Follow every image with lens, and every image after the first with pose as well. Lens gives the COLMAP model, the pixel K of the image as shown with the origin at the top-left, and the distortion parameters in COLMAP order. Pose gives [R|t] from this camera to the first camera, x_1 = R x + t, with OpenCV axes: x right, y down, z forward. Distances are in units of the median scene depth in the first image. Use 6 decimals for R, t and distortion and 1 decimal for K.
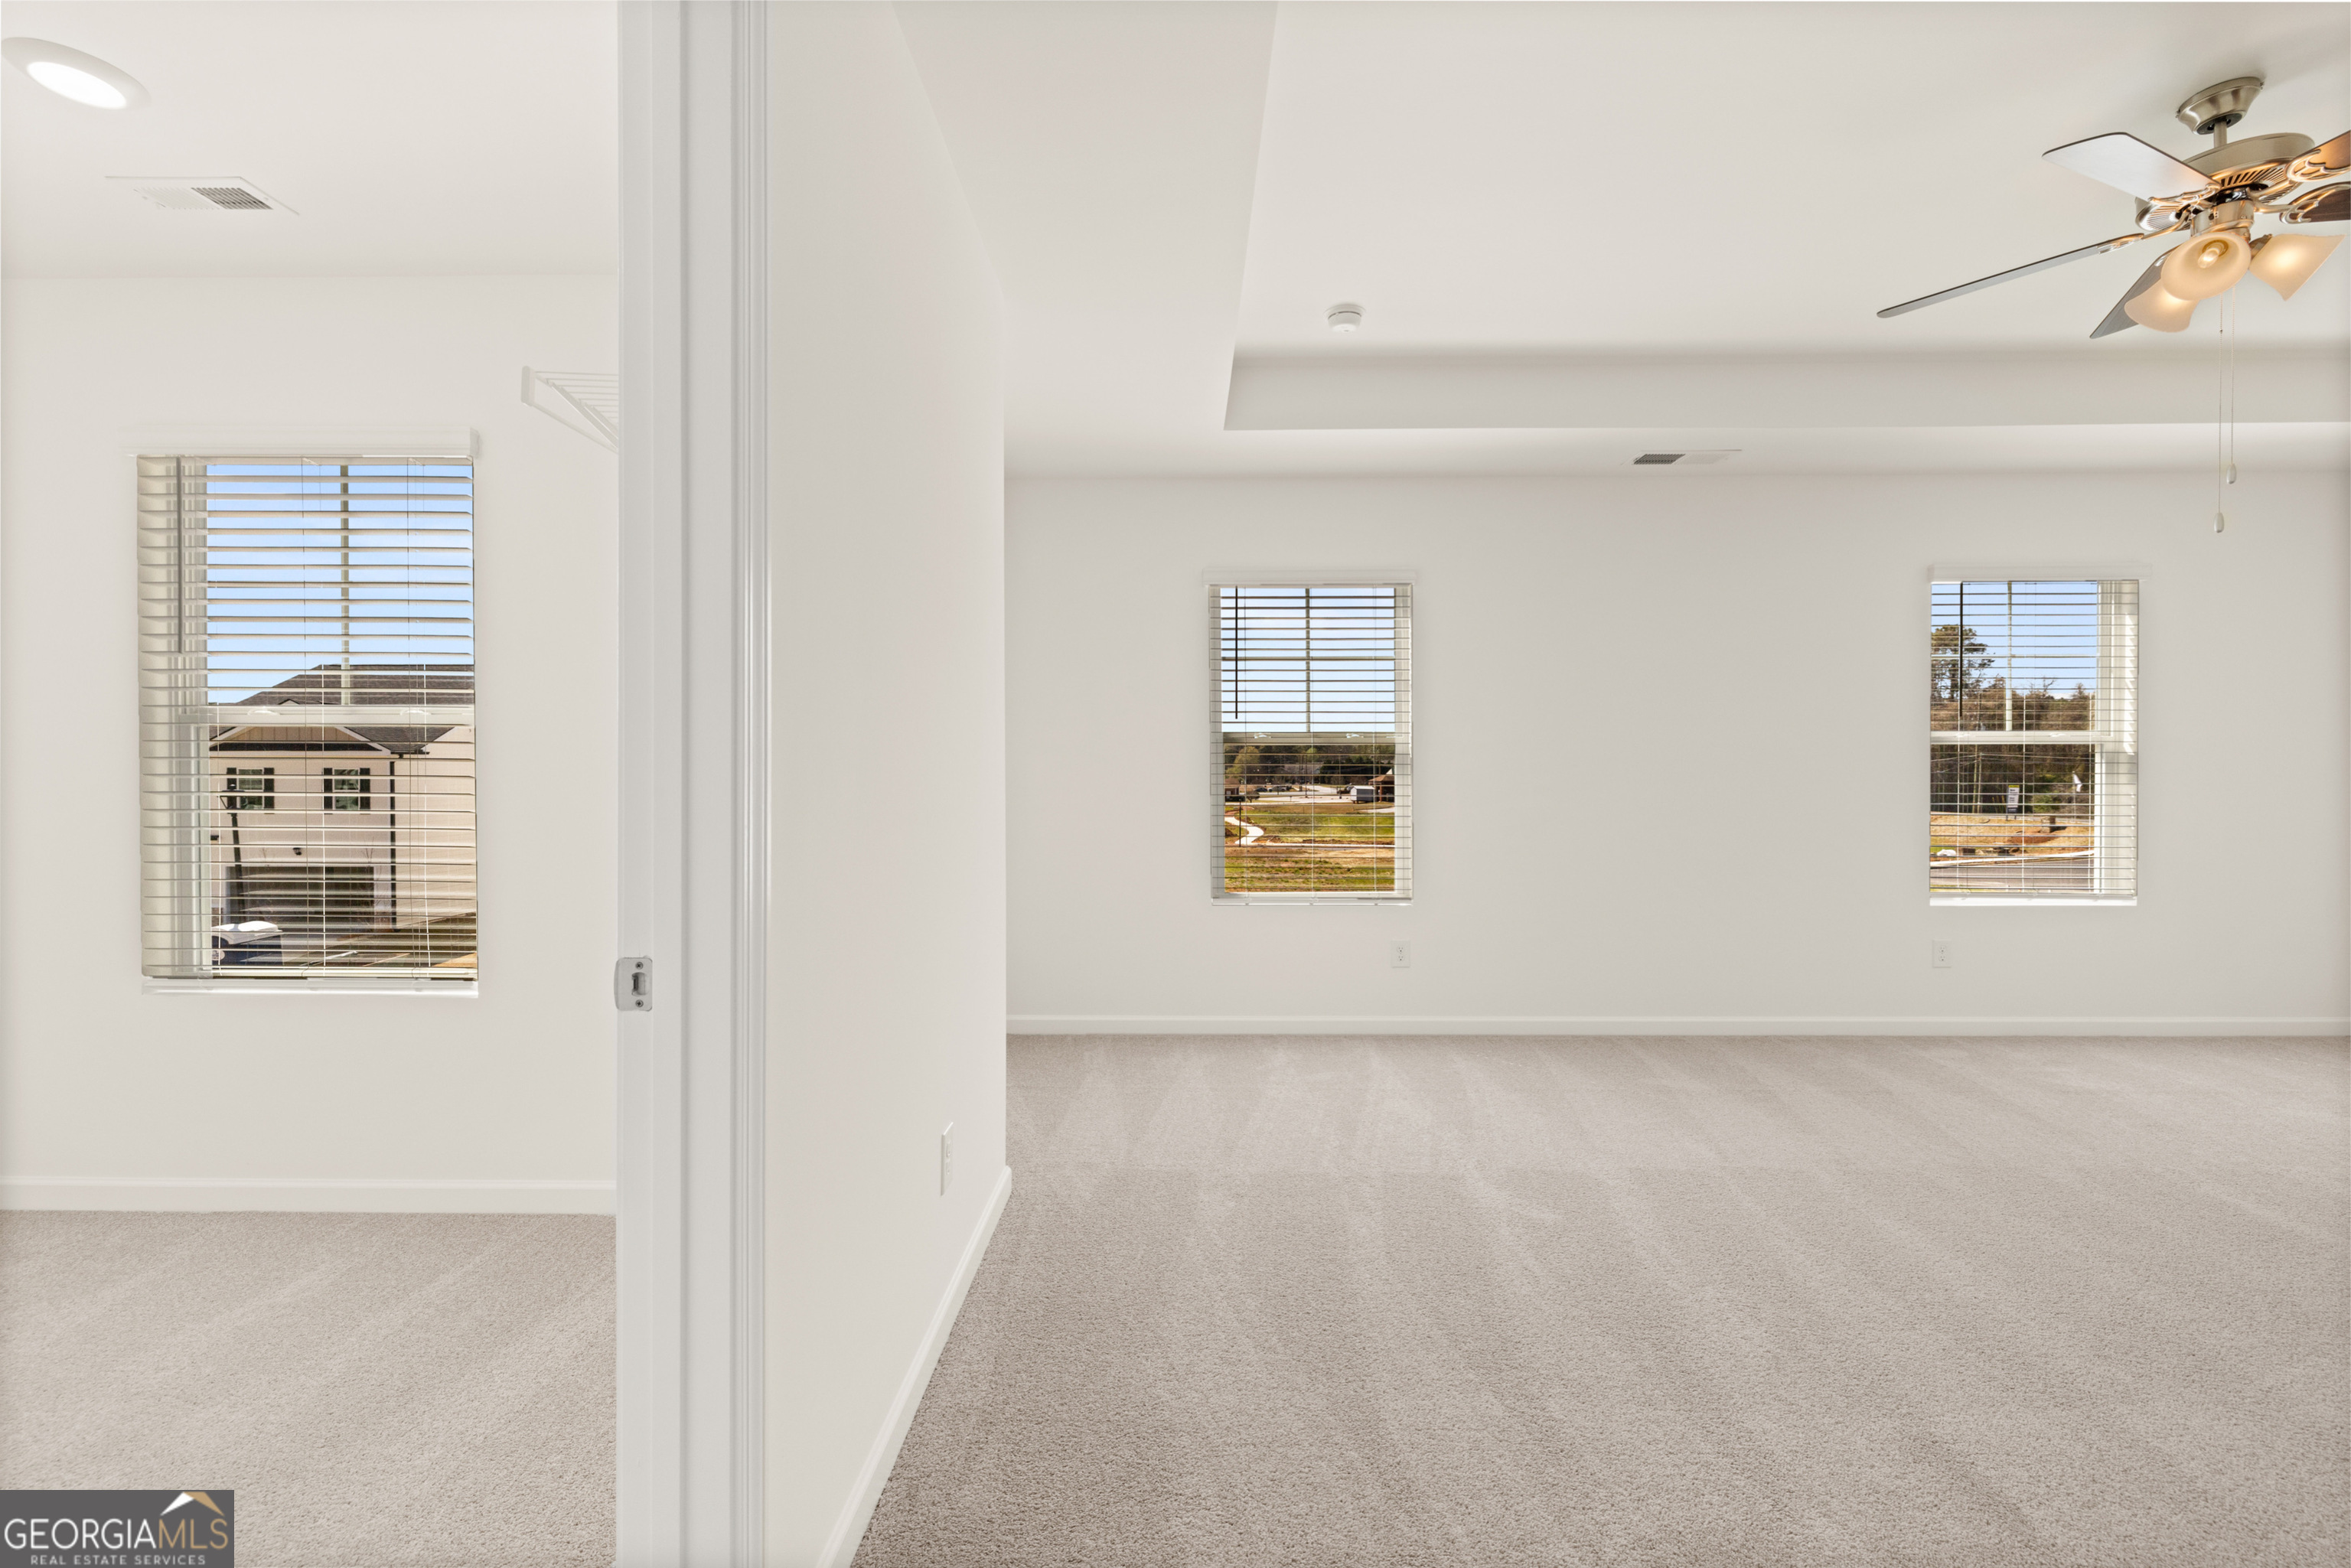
lens RADIAL K [[987.0, 0, 1164.7], [0, 987.0, 797.0], [0, 0, 1]] dist [-0.000307, 0.000268]
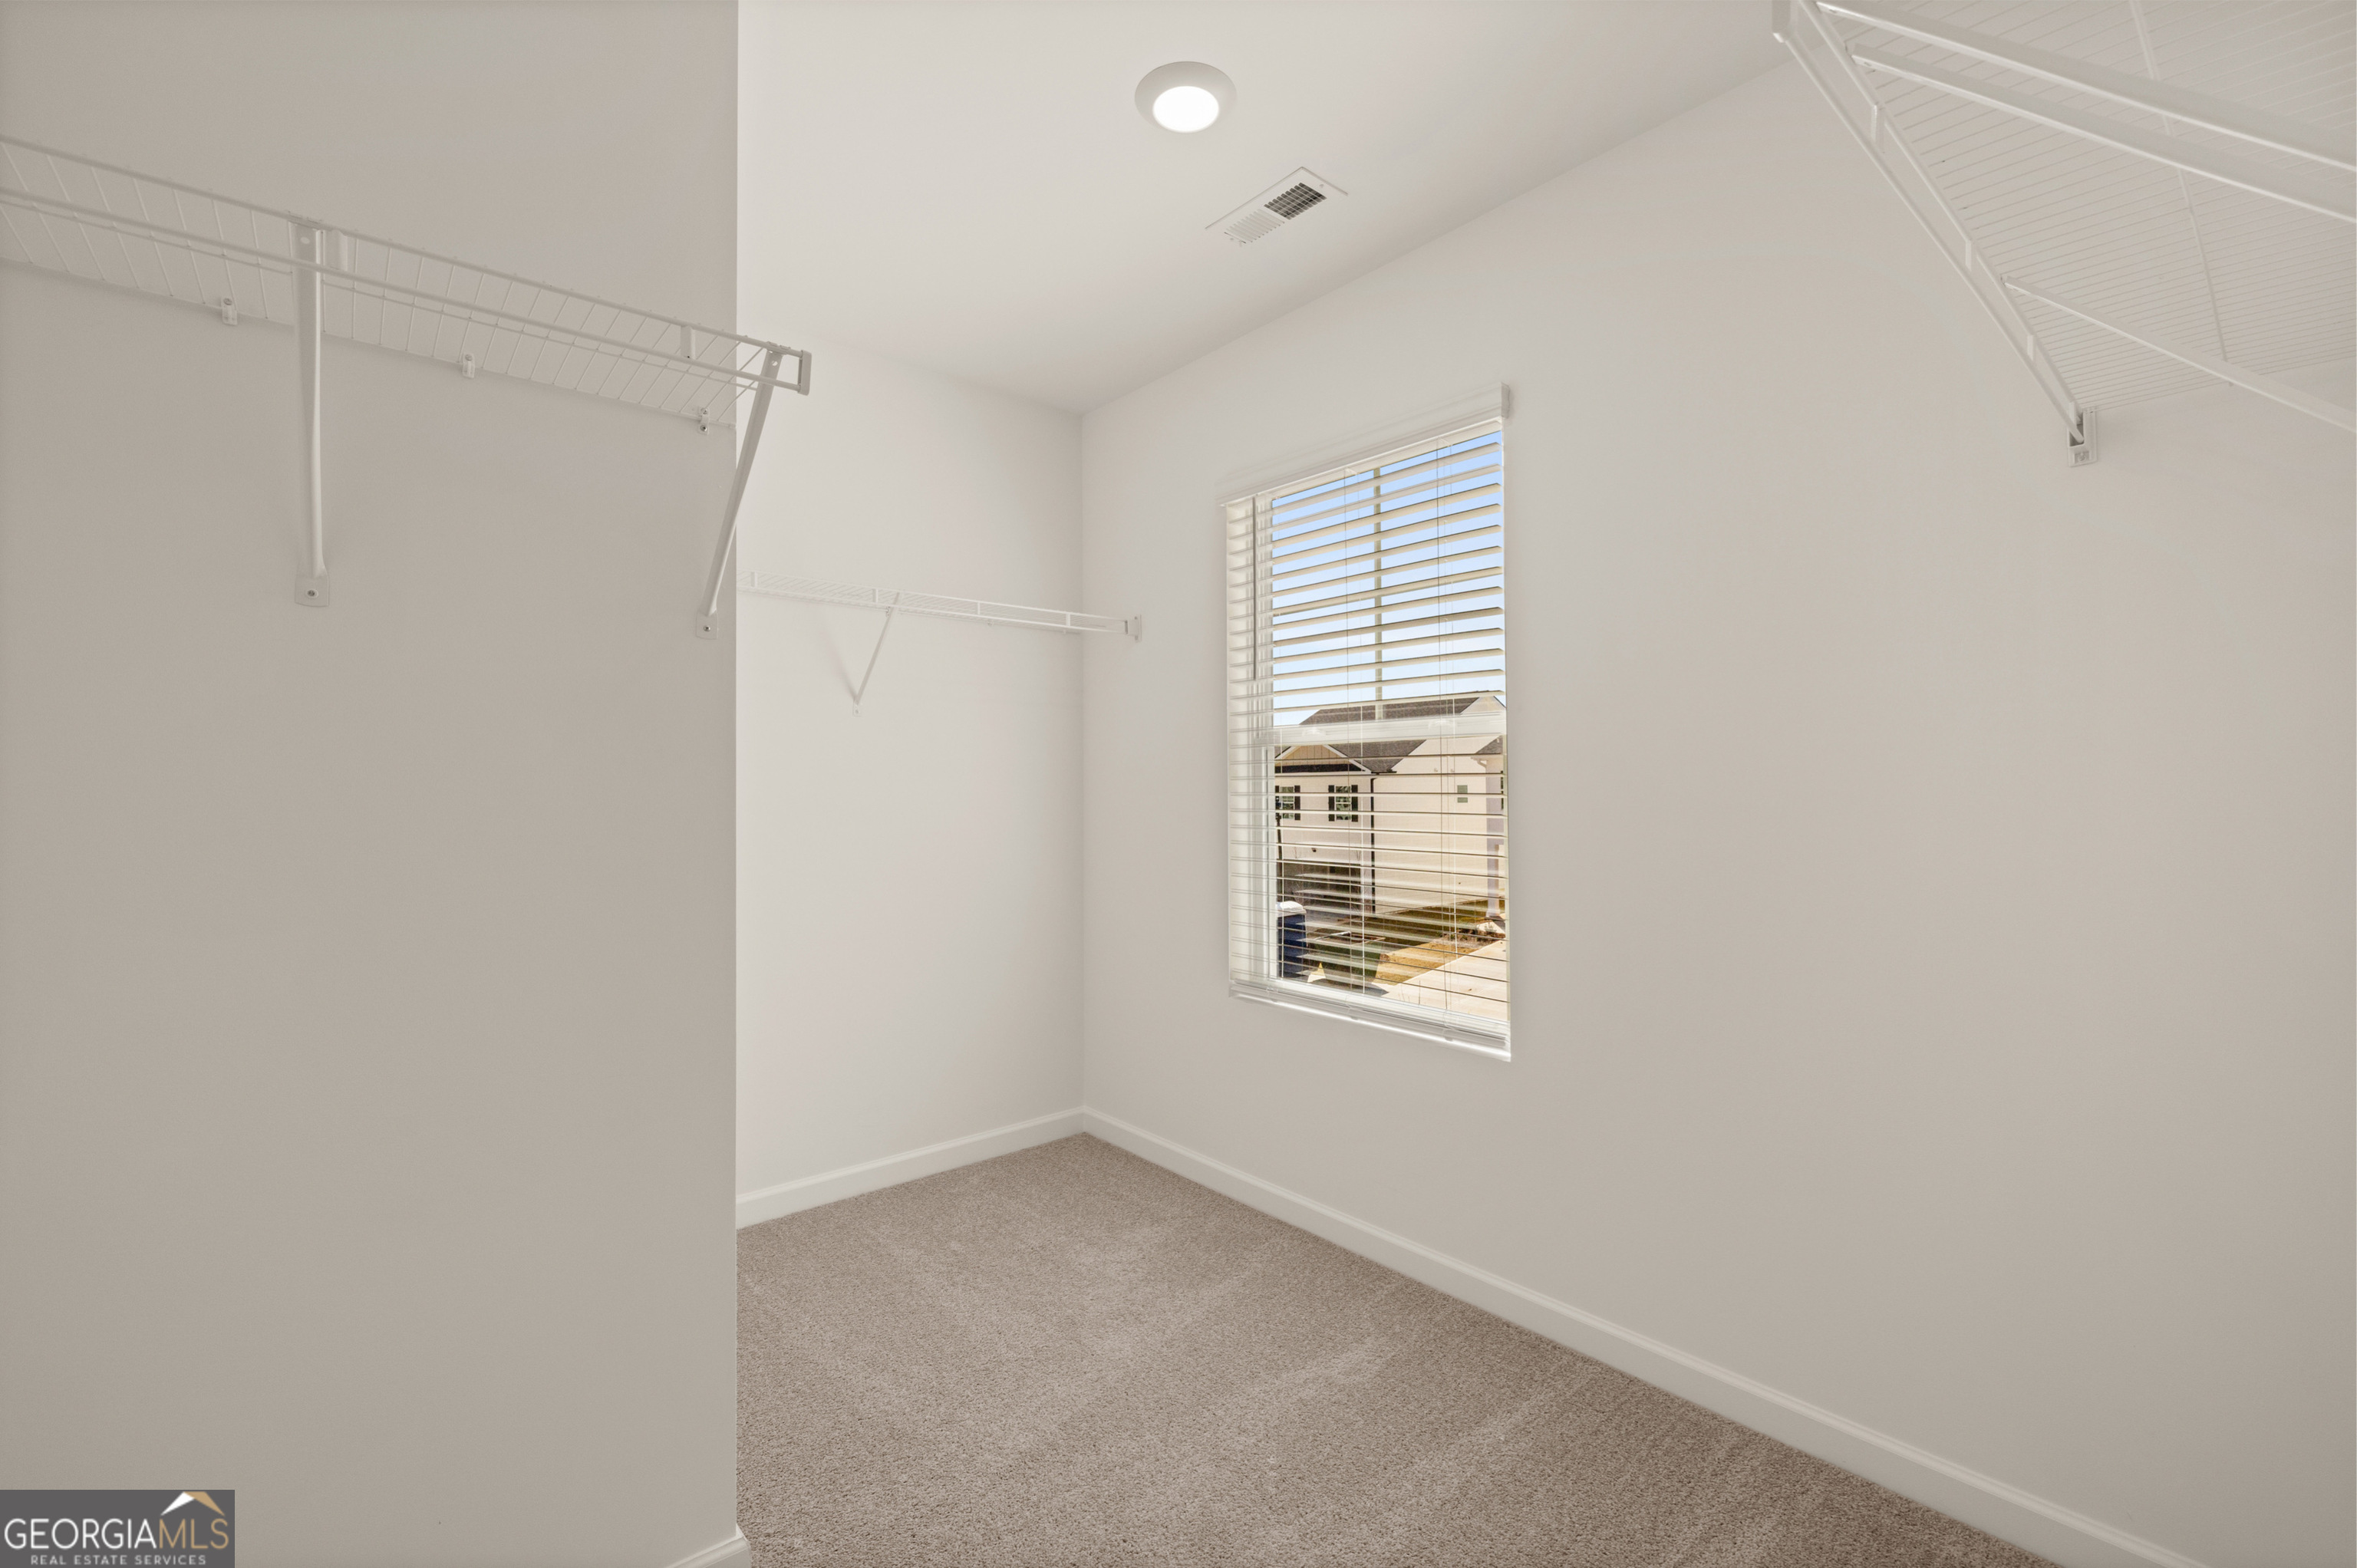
lens RADIAL K [[989.5, 0, 1184.9], [0, 989.5, 792.0], [0, 0, 1]] dist [-0.000307, 0.000268]
pose [[0.660565, -0.010381, -0.750697, -0.212671], [-0.002415, 0.999870, -0.015951, -0.005696], [0.750765, 0.012350, 0.660454, 0.206168]]
